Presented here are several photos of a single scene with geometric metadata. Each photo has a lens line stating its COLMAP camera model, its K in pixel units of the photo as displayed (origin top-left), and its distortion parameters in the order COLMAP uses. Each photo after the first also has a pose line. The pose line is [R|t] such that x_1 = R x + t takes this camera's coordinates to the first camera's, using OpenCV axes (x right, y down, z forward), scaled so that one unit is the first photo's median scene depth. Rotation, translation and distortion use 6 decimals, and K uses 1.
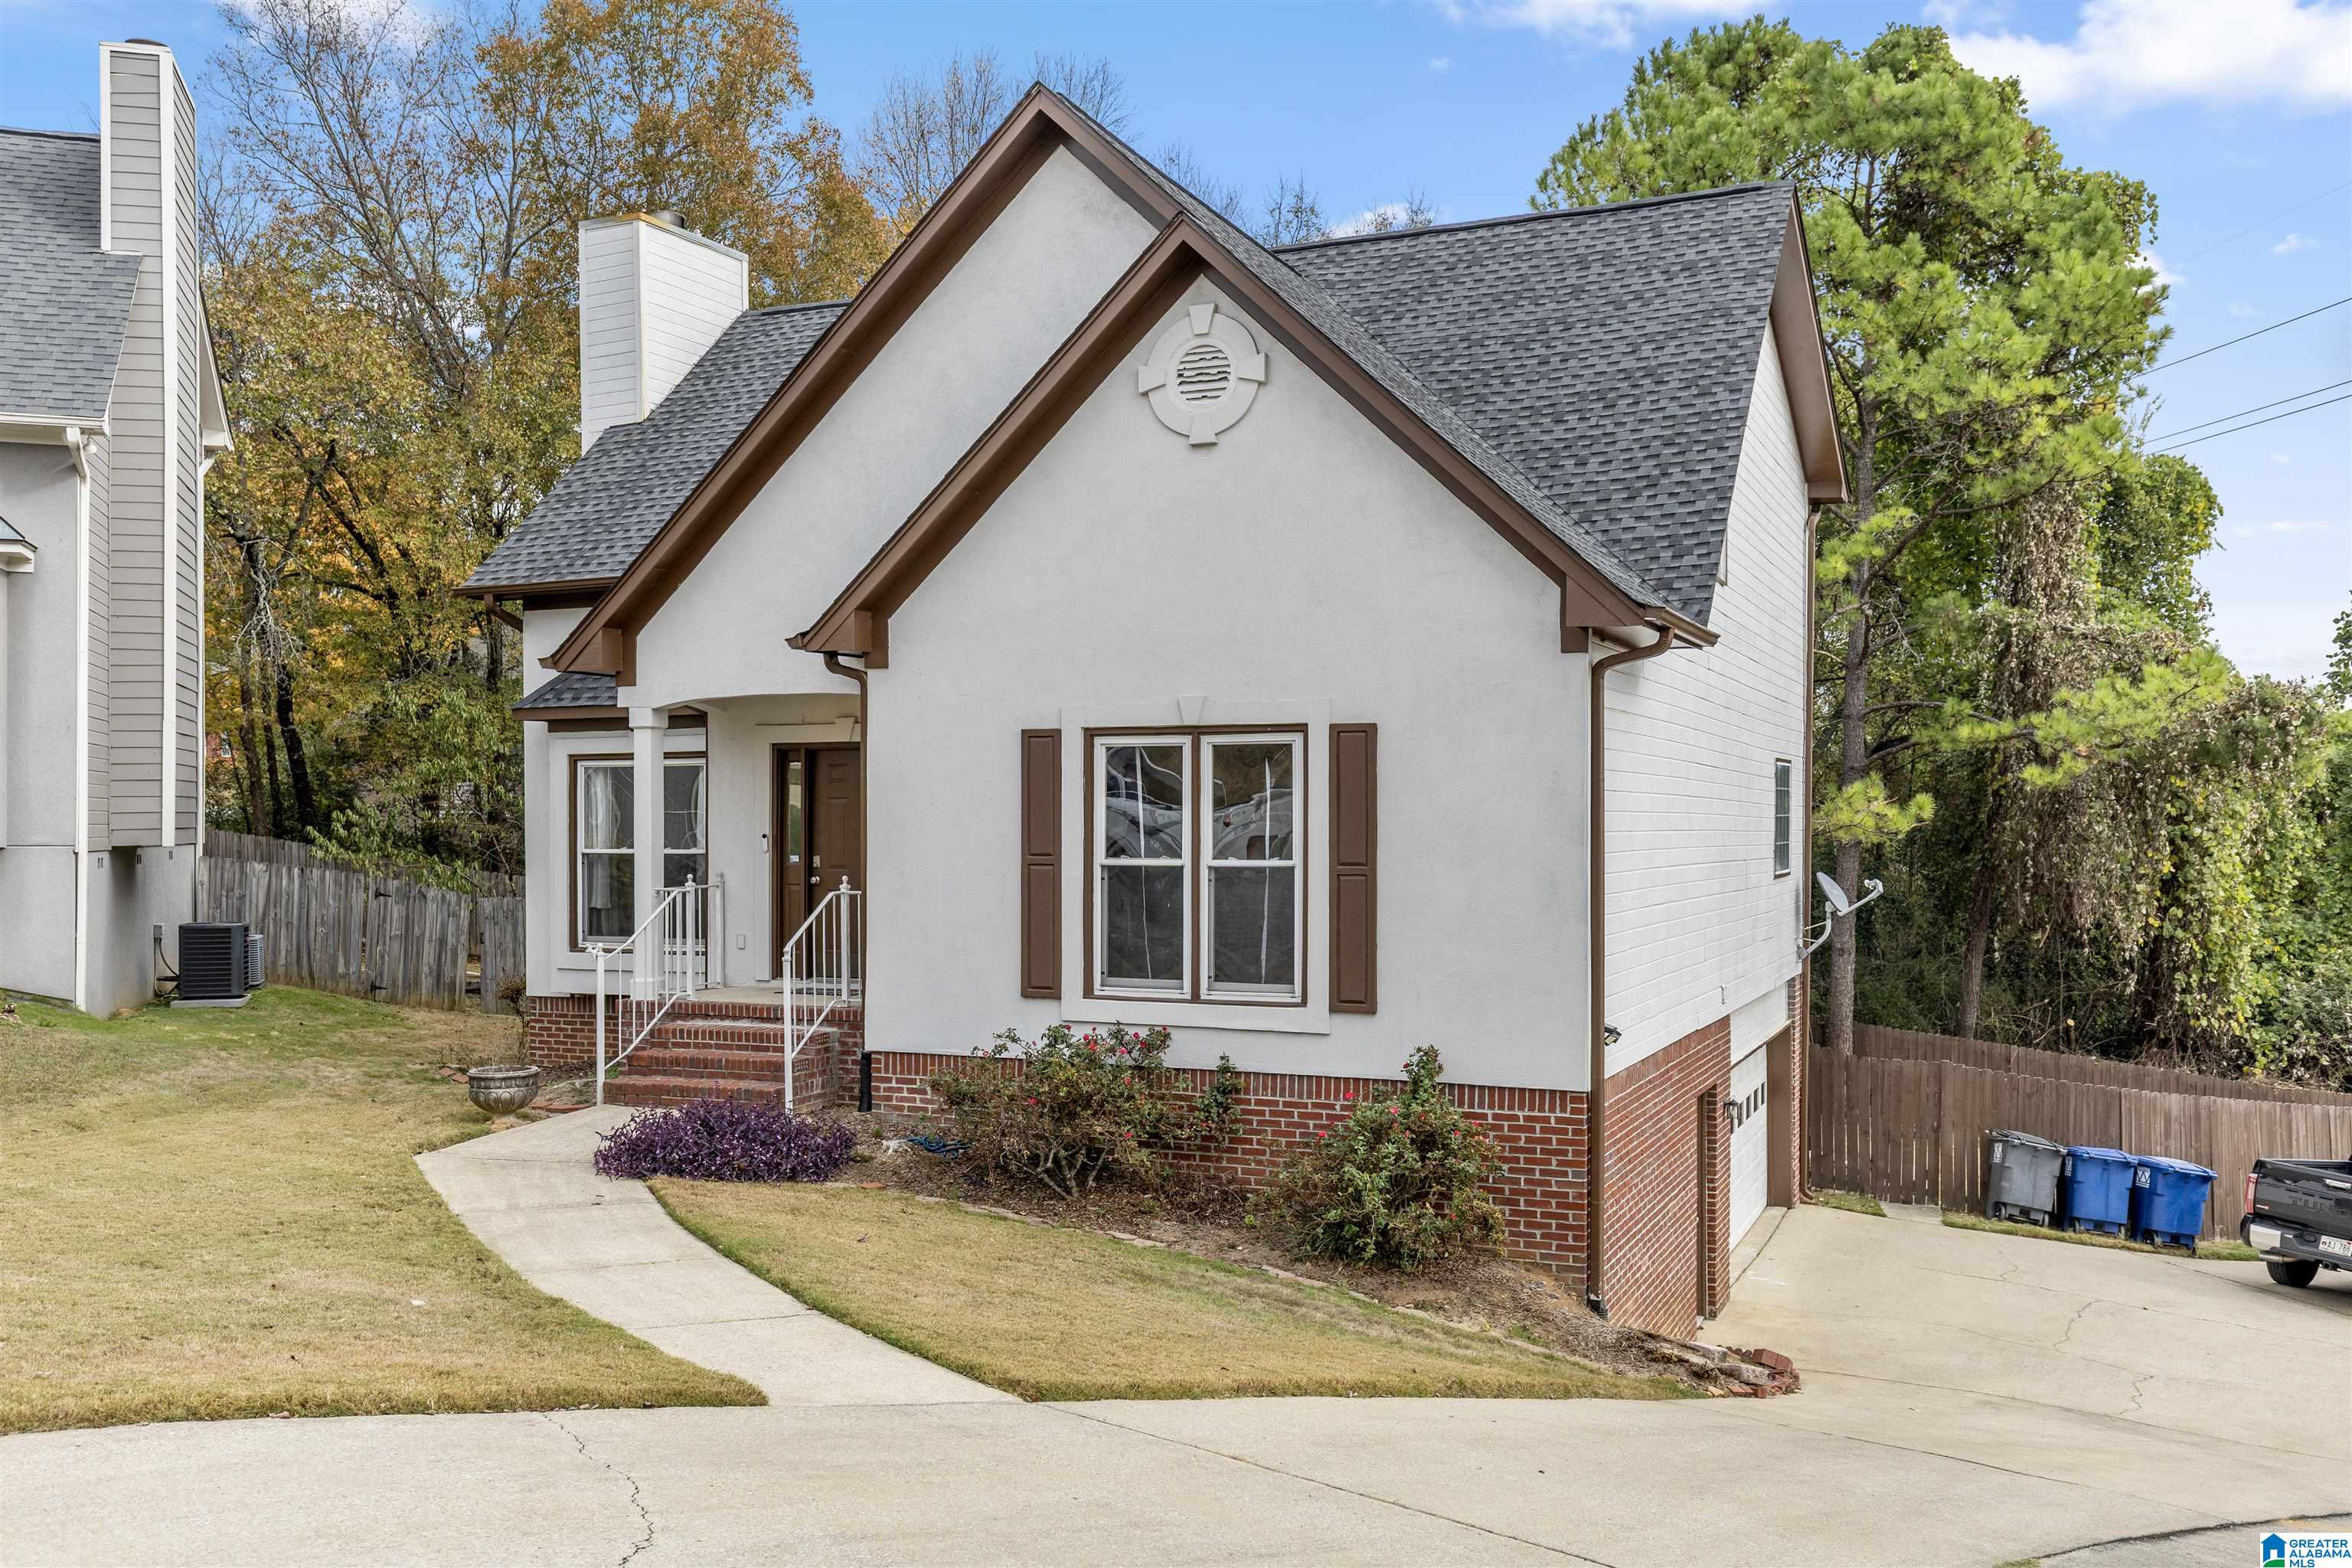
lens RADIAL K [[1975.5, 0, 1166.3], [0, 1975.5, 794.6], [0, 0, 1]] dist [0.002008, 0.001233]
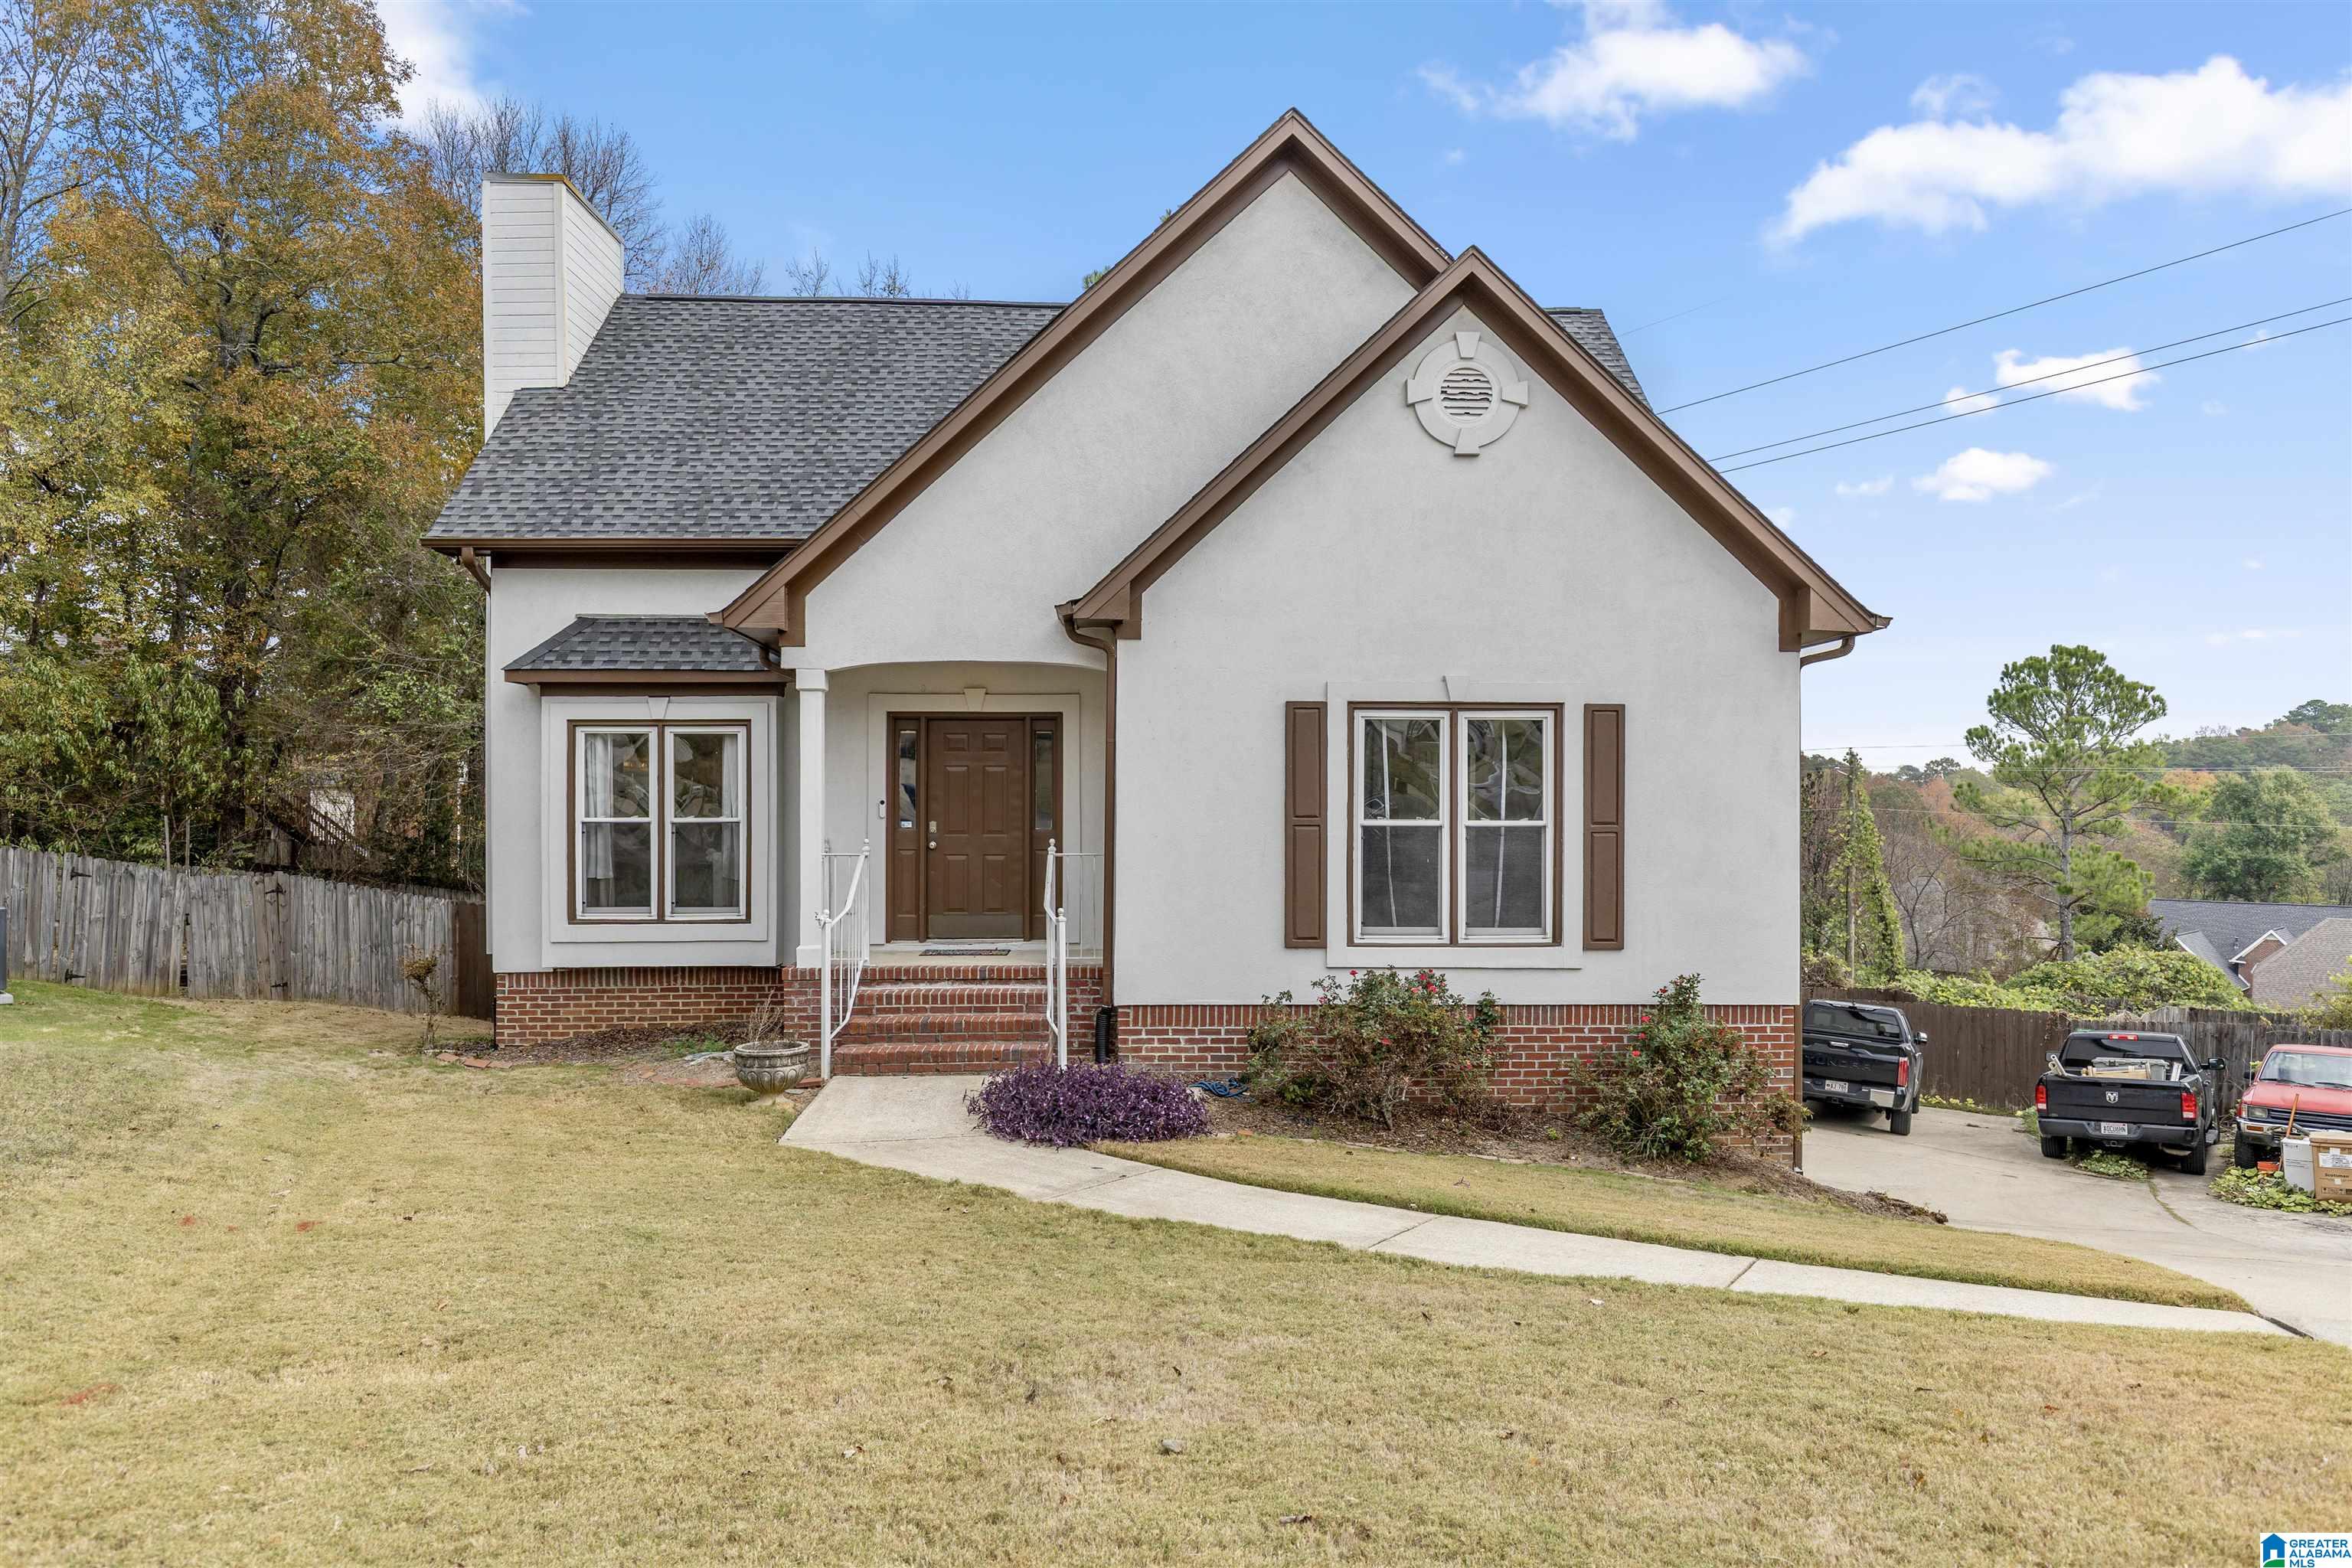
lens RADIAL K [[1519.6, 0, 1173.7], [0, 1519.6, 794.3], [0, 0, 1]] dist [0.010119, -0.002290]
pose [[0.897221, 0.007976, 0.441510, -0.501059], [-0.008401, 0.999964, -0.000992, 0.019648], [-0.441502, -0.002819, 0.897256, 0.279378]]
